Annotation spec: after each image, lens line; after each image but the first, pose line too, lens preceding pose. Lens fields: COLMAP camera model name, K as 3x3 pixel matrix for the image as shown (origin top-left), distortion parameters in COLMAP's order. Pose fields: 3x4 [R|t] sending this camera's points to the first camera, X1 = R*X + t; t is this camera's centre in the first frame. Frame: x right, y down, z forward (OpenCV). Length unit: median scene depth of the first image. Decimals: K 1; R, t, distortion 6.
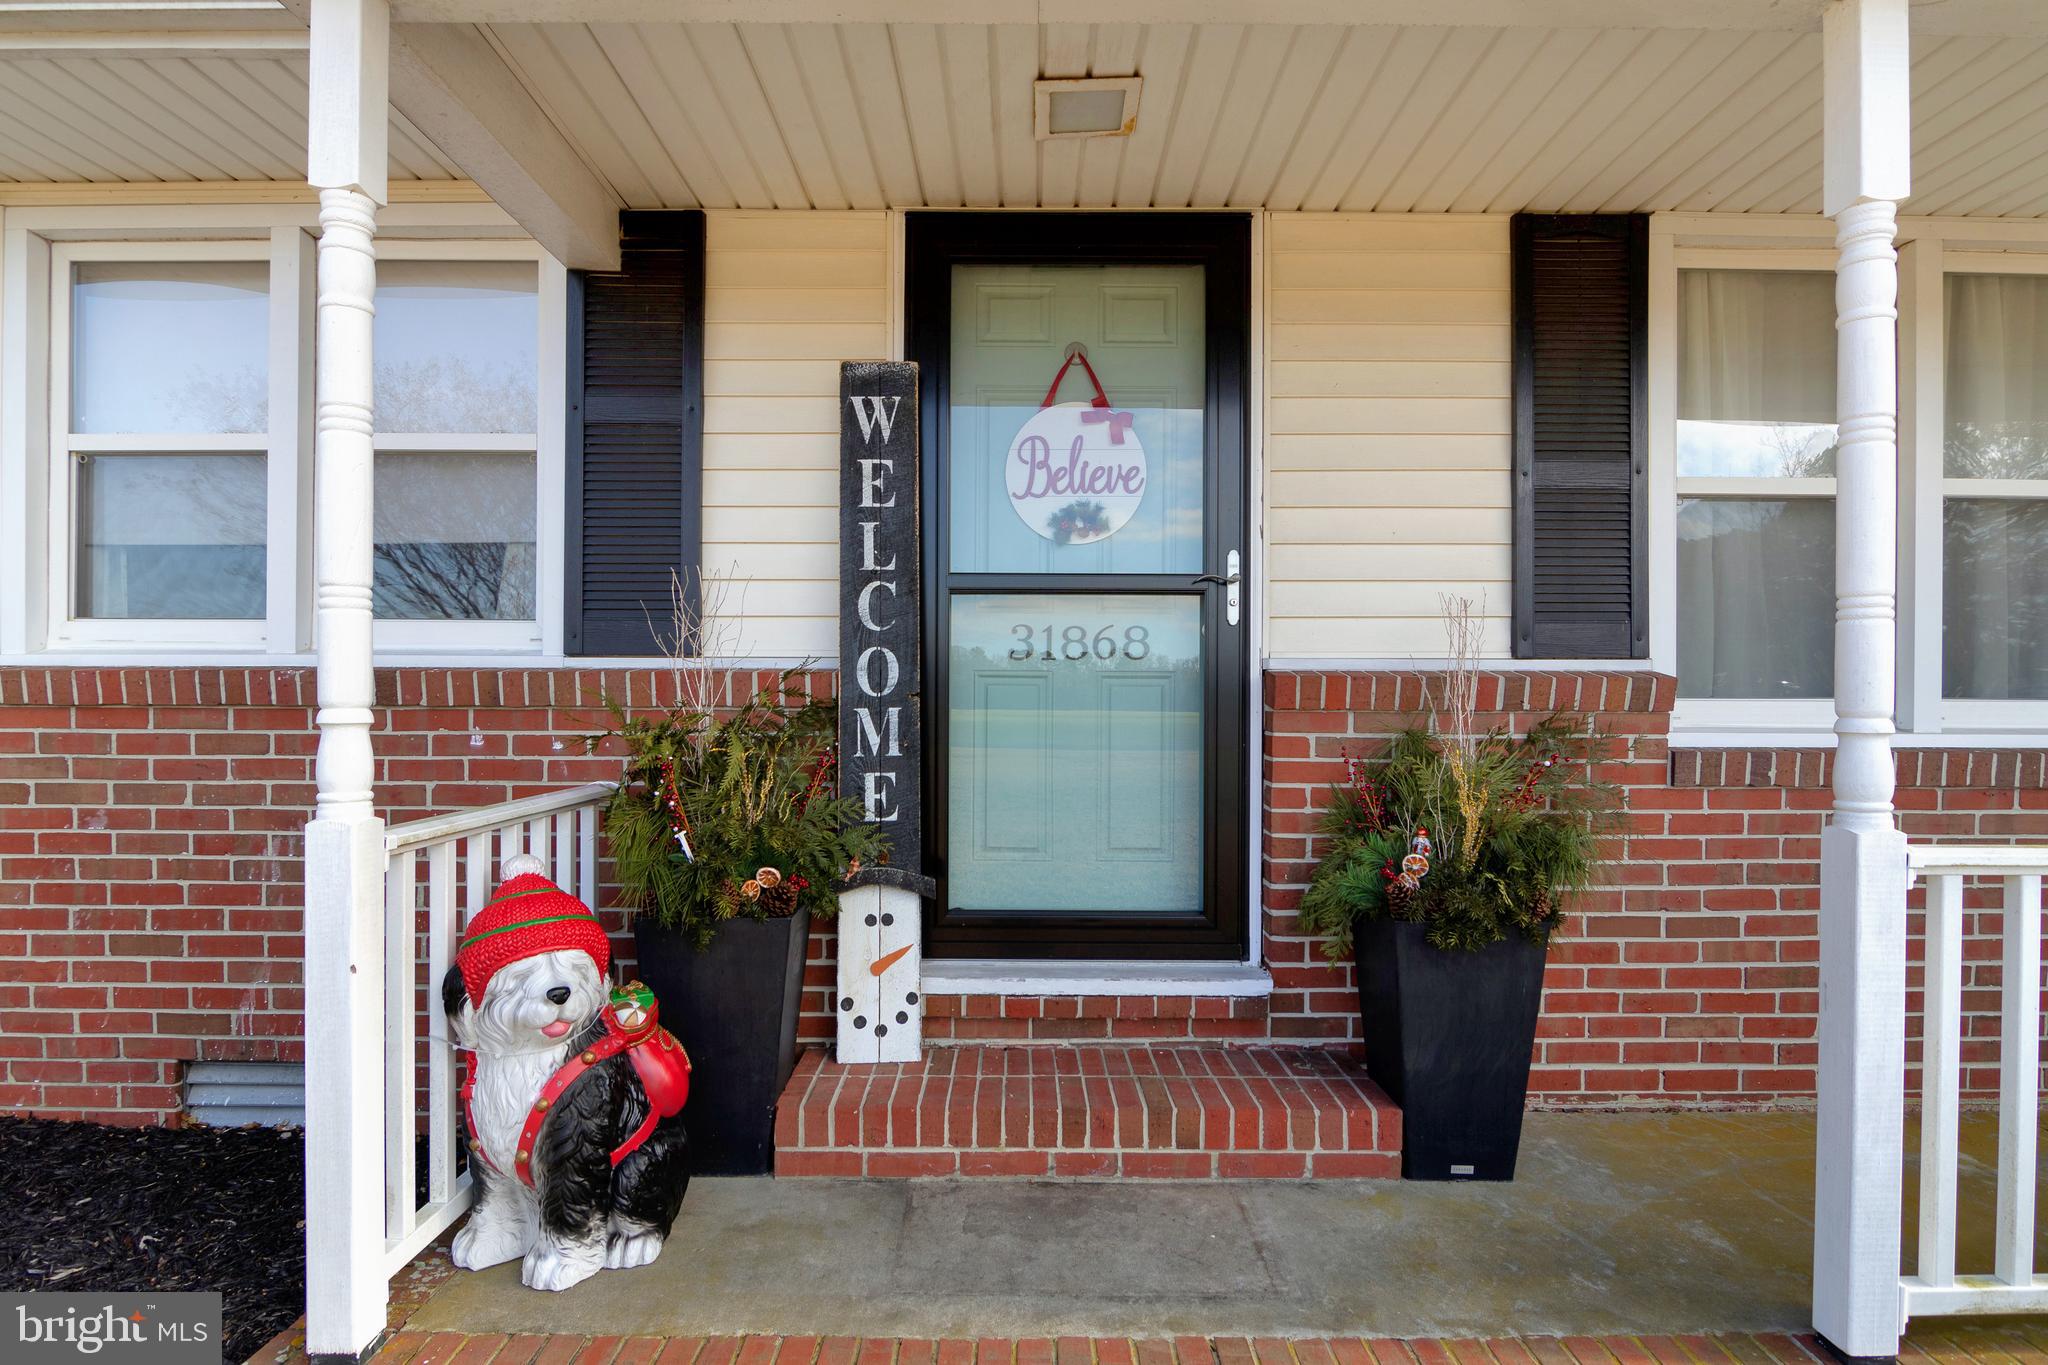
lens RADIAL K [[1014.2, 0, 1016.2], [0, 1014.2, 672.9], [0, 0, 1]] dist [-0.002128, -0.008331]
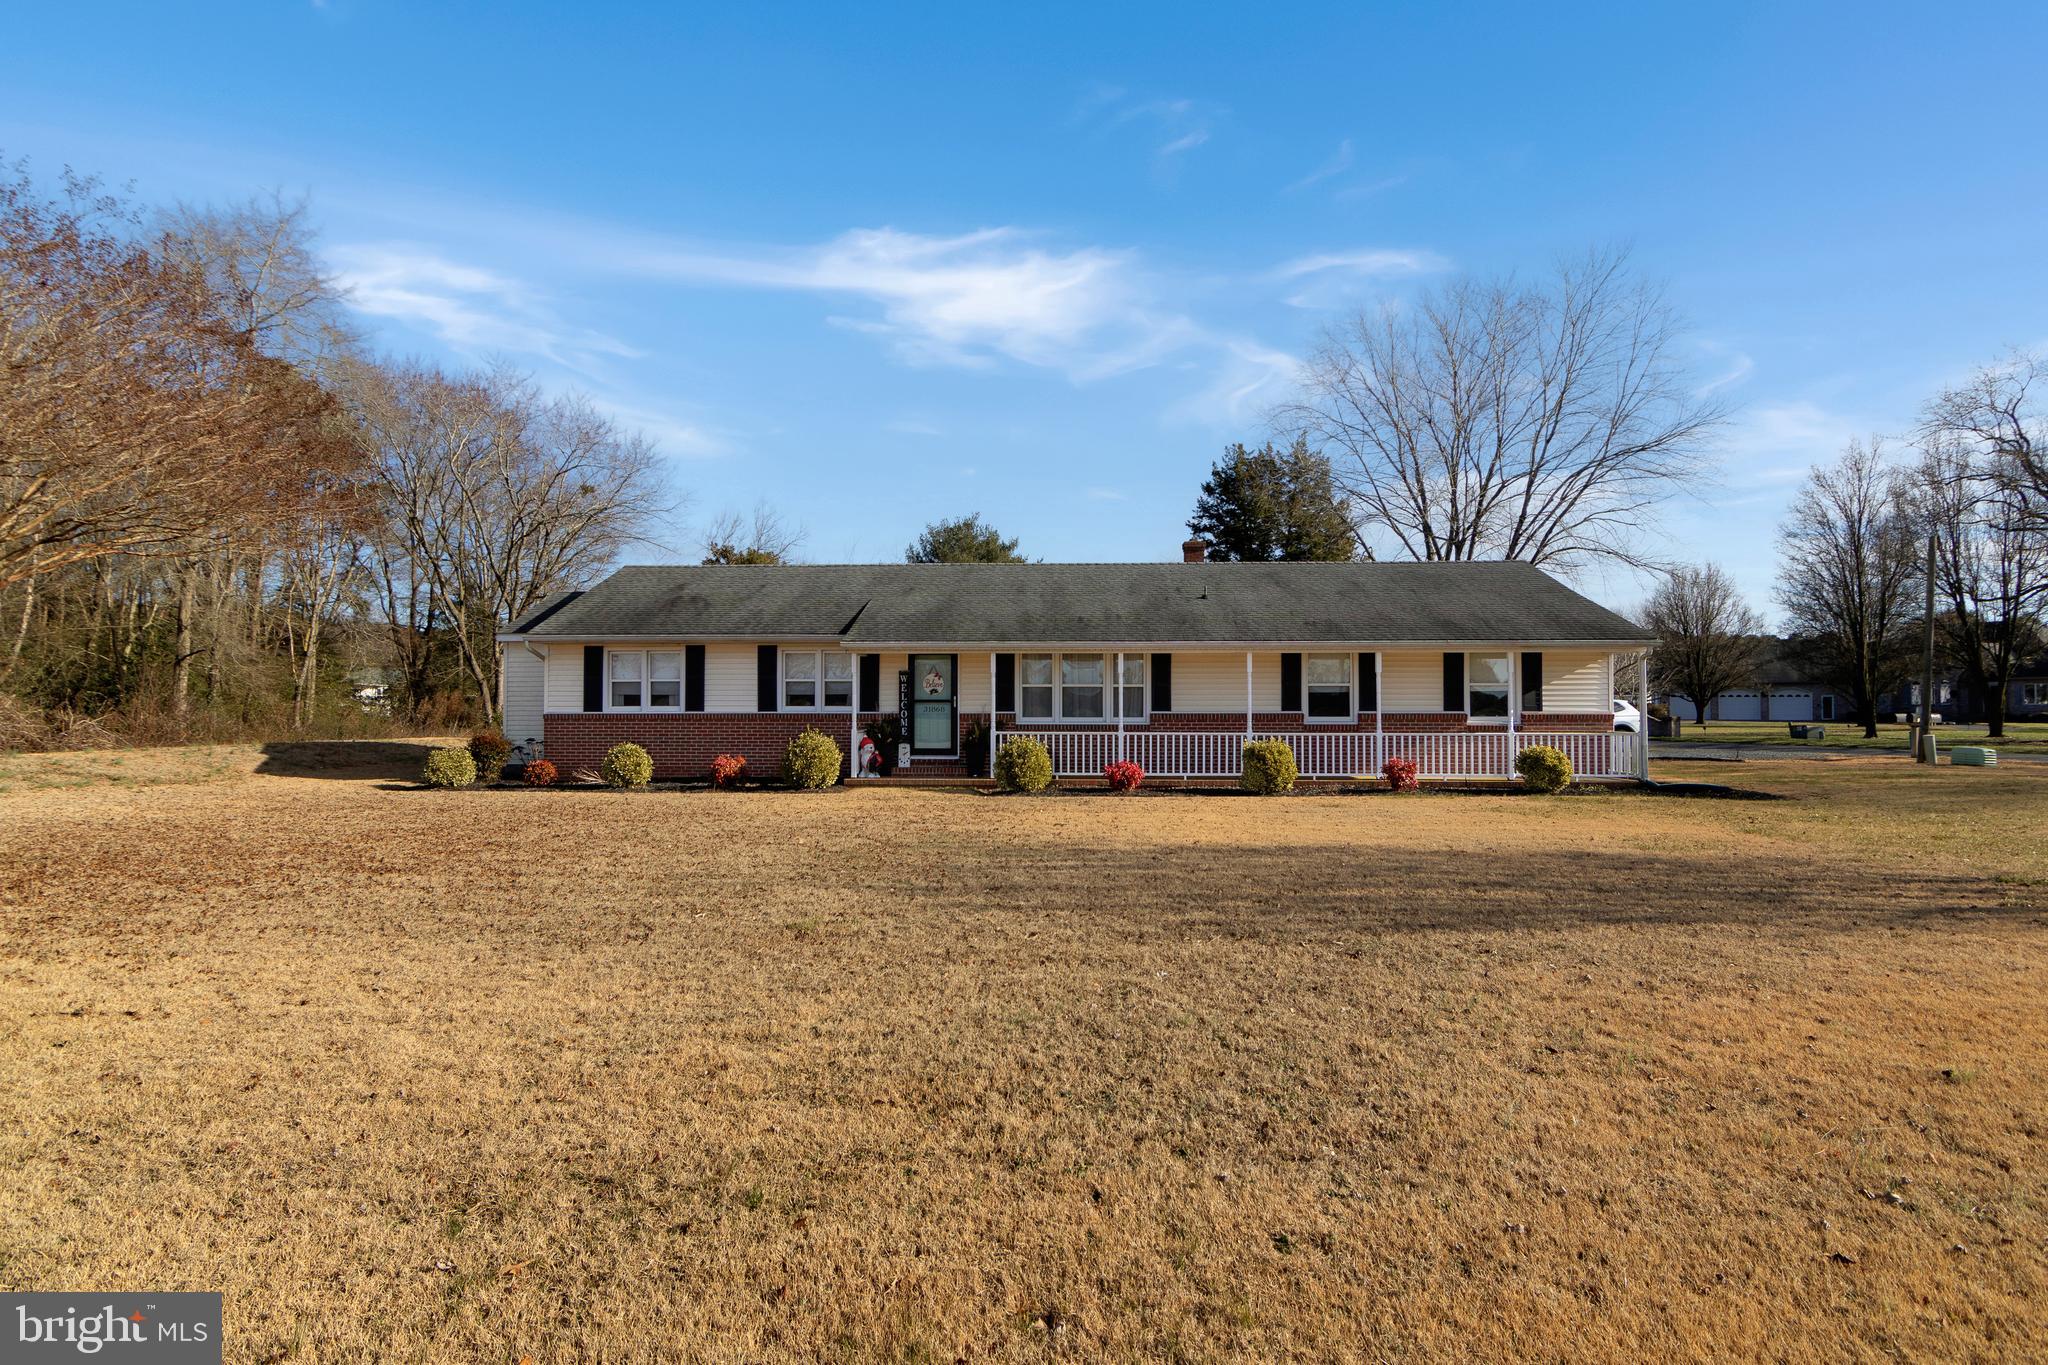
lens RADIAL K [[1050.3, 0, 1024.0], [0, 1050.3, 682.5], [0, 0, 1]] dist [-0.004427, -0.000635]
pose [[0.999675, 0.000805, -0.025478, 0.899518], [-0.001054, 0.999952, -0.009770, -0.150457], [0.025469, 0.009794, 0.999628, -6.399677]]
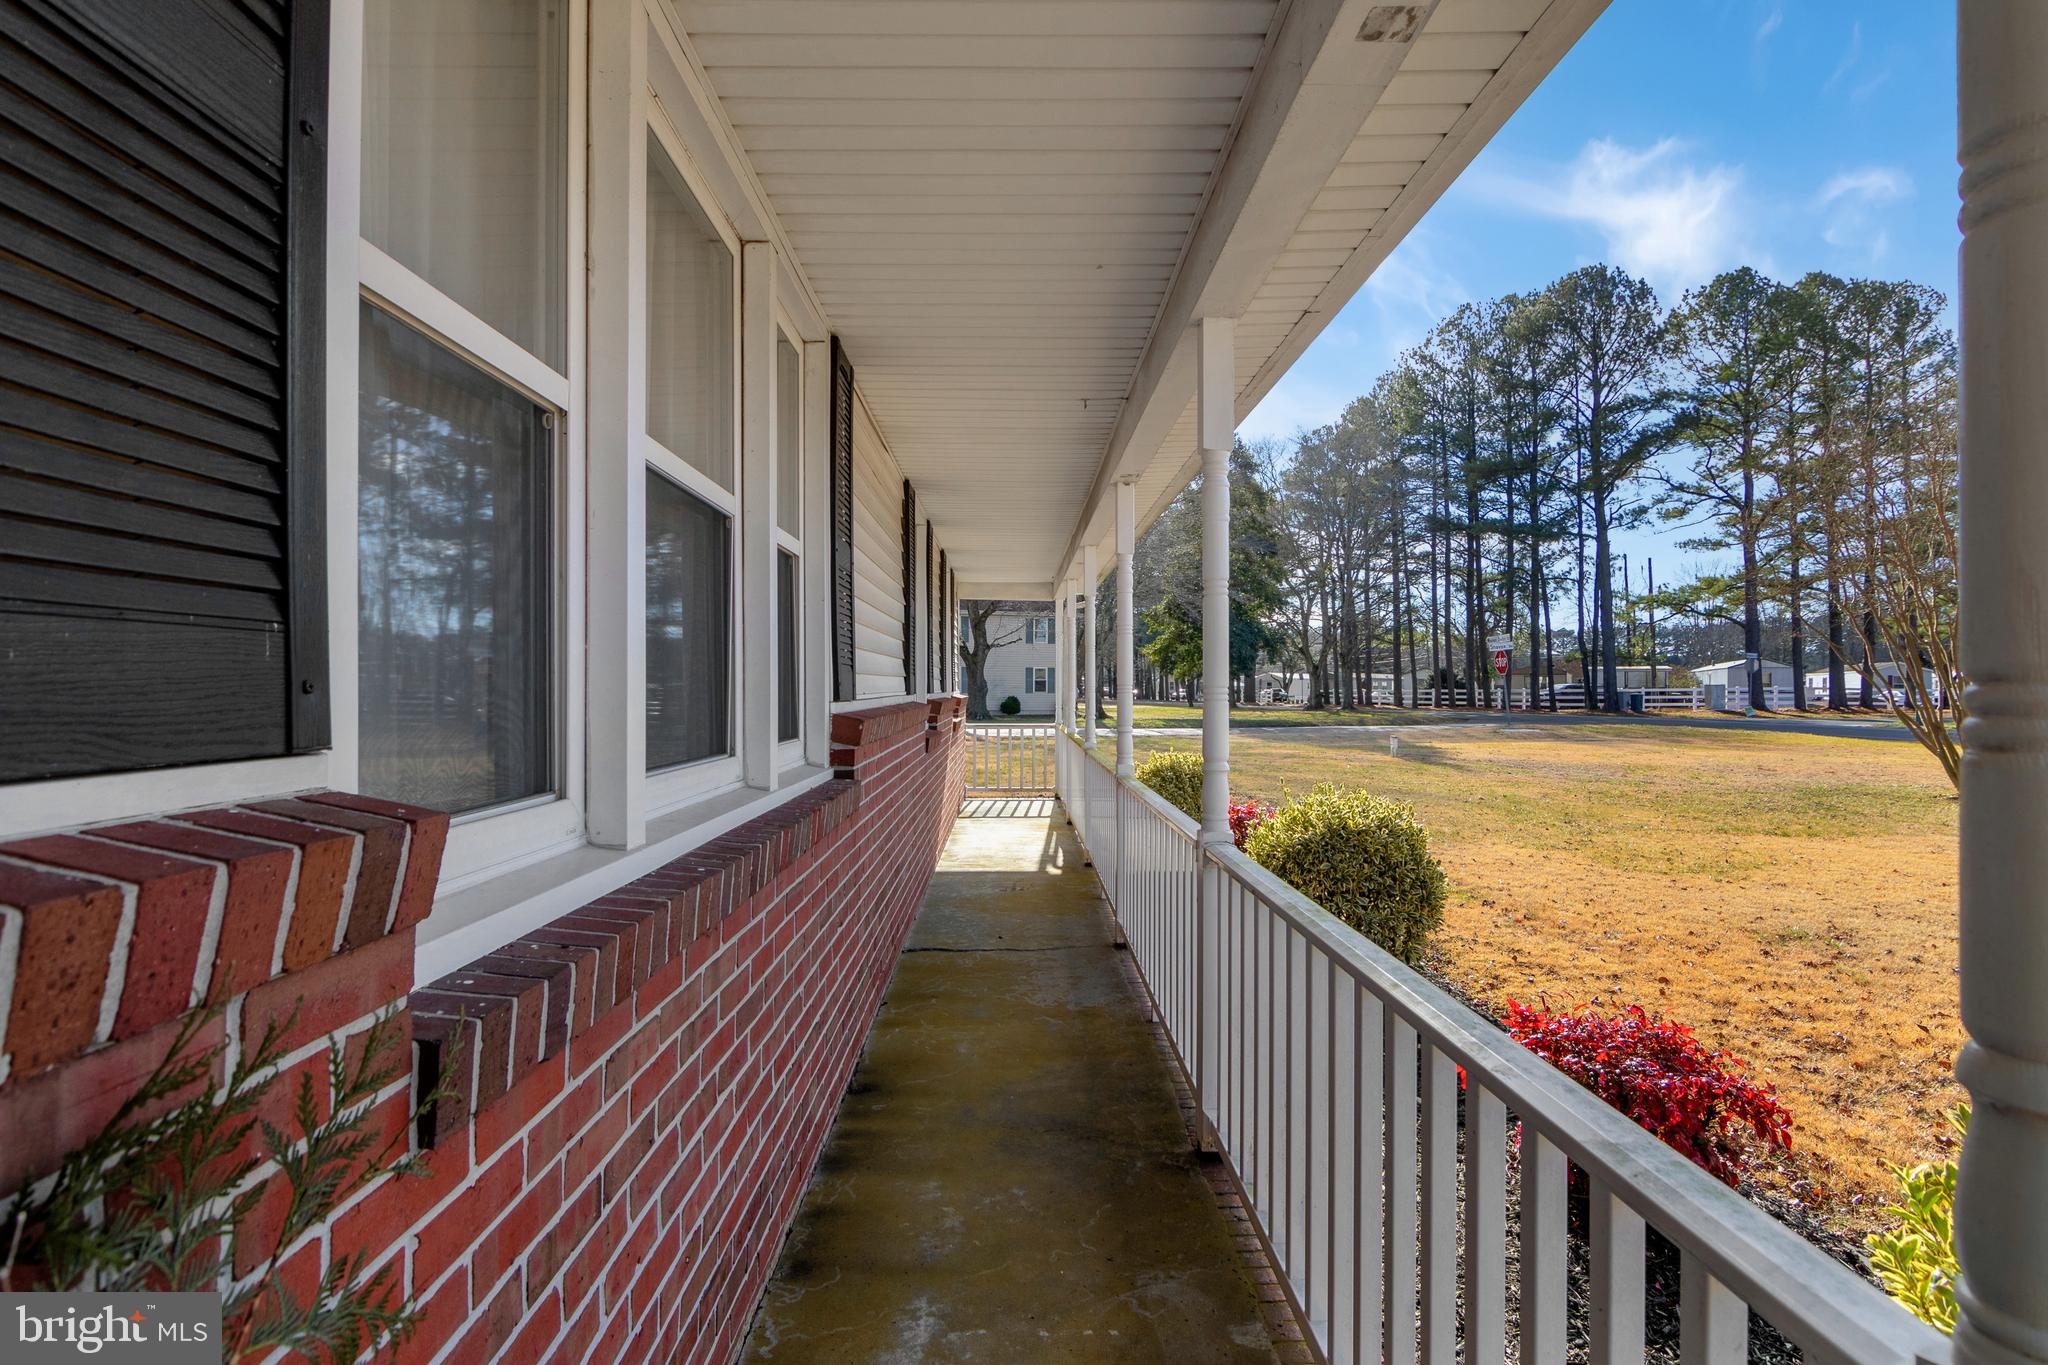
lens RADIAL K [[1014.2, 0, 1016.2], [0, 1014.2, 672.9], [0, 0, 1]] dist [-0.002128, -0.008331]
pose [[-0.013623, 0.001347, 0.999906, 0.298431], [0.002532, 0.999996, -0.001313, -0.034607], [-0.999904, 0.002514, -0.013626, 0.755853]]
